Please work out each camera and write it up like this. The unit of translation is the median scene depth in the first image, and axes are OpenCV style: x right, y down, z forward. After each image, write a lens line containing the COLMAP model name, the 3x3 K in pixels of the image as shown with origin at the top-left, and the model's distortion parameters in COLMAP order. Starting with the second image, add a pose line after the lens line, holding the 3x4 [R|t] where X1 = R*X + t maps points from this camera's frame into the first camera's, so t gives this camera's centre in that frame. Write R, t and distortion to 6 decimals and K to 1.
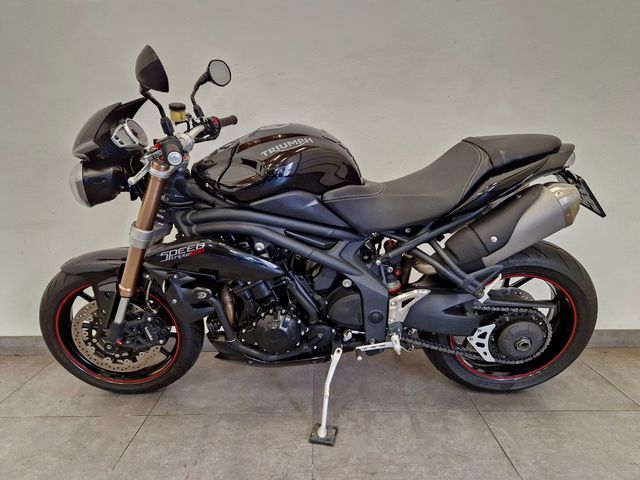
lens RADIAL K [[431.0, 0, 320.0], [0, 431.0, 240.0], [0, 0, 1]] dist [0.055216, -0.050549]
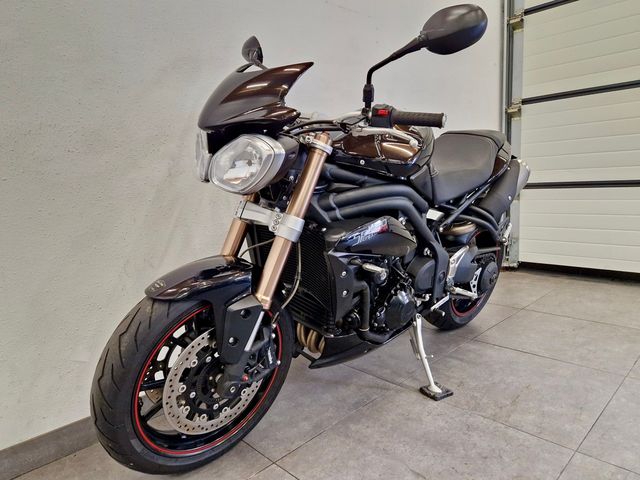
lens RADIAL K [[419.5, 0, 320.0], [0, 419.5, 240.0], [0, 0, 1]] dist [0.051776, -0.041139]
pose [[0.724306, -0.122336, 0.678539, -0.876237], [0.180701, 0.983415, -0.015586, 0.035878], [-0.665378, 0.133902, 0.734399, 0.357530]]
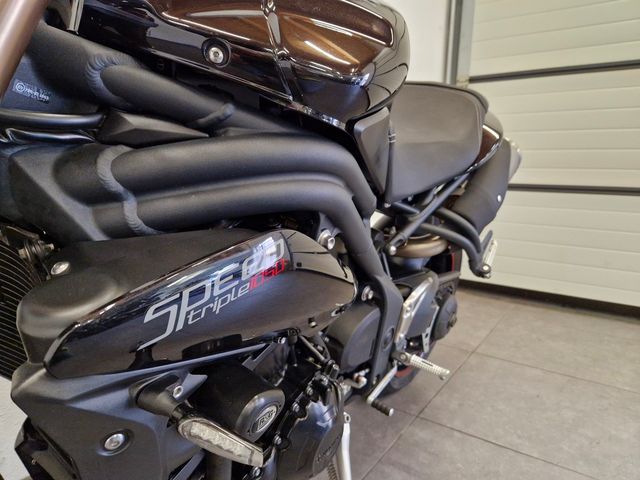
lens RADIAL K [[431.0, 0, 320.0], [0, 431.0, 240.0], [0, 0, 1]] dist [0.055216, -0.050549]
pose [[0.573544, -0.105672, 0.812330, -0.428348], [0.135380, 0.990236, 0.033230, 0.000777], [-0.807911, 0.090915, 0.582250, 0.691847]]
